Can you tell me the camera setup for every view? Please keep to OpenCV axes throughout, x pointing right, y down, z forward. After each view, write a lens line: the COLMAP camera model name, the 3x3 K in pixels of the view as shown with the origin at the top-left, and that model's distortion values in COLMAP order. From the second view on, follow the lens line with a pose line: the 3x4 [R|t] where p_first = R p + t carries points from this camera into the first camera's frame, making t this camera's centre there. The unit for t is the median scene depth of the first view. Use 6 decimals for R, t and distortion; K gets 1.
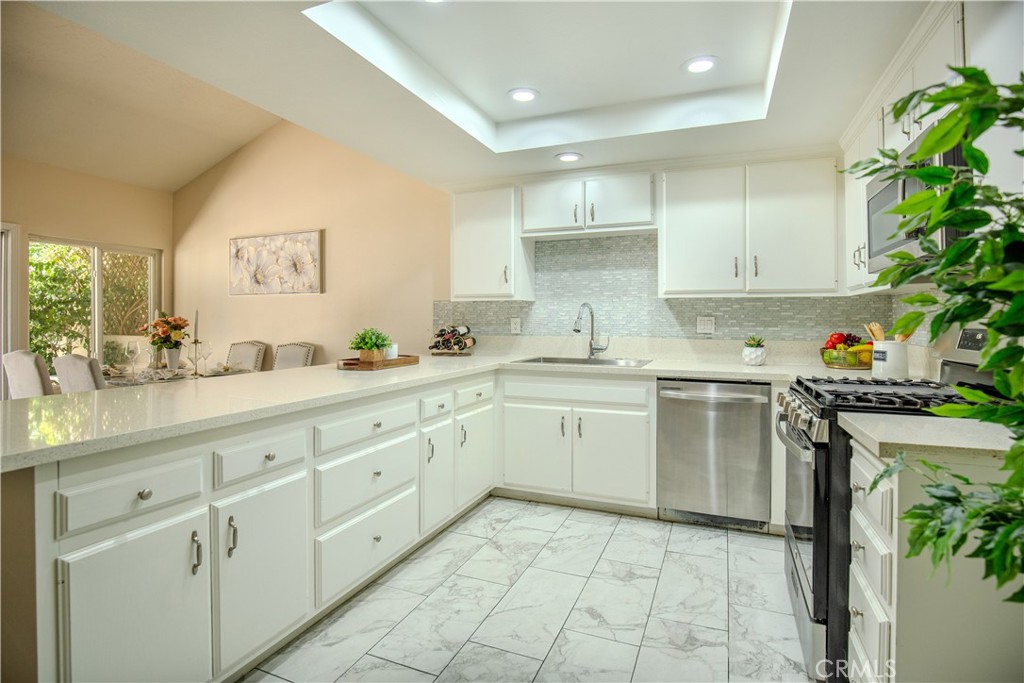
lens RADIAL K [[476.4, 0, 522.7], [0, 476.4, 314.7], [0, 0, 1]] dist [-0.027261, 0.002317]
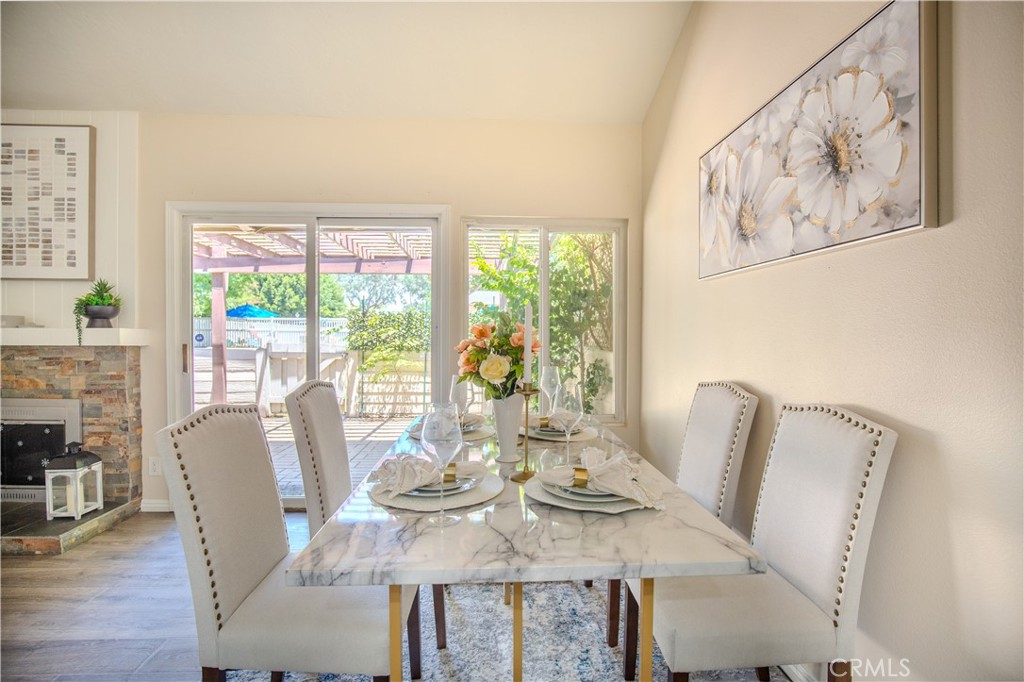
lens RADIAL K [[476.4, 0, 526.9], [0, 476.4, 336.7], [0, 0, 1]] dist [-0.027261, 0.002317]
pose [[0.433147, 0.013218, -0.901226, -0.390562], [0.004175, 0.999852, 0.016672, 0.011844], [0.901314, -0.010984, 0.433028, 0.926082]]
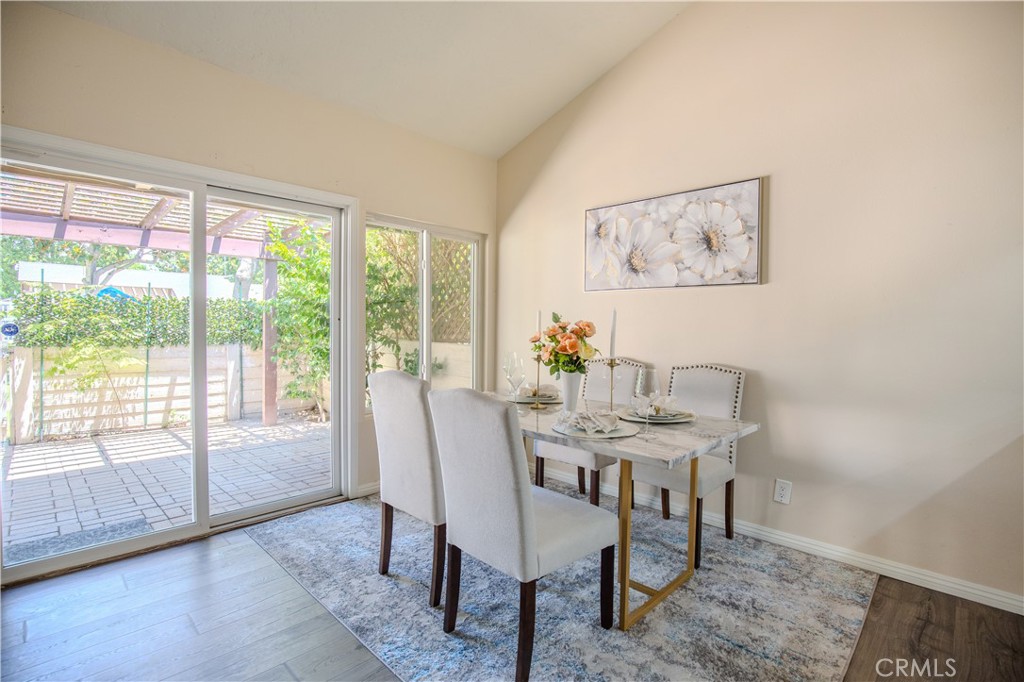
lens RADIAL K [[476.4, 0, 528.1], [0, 476.4, 336.9], [0, 0, 1]] dist [-0.027261, 0.002317]
pose [[0.929145, 0.023383, -0.368975, -0.631283], [-0.012314, 0.999402, 0.032325, 0.008124], [0.369510, -0.025491, 0.928877, 0.443704]]
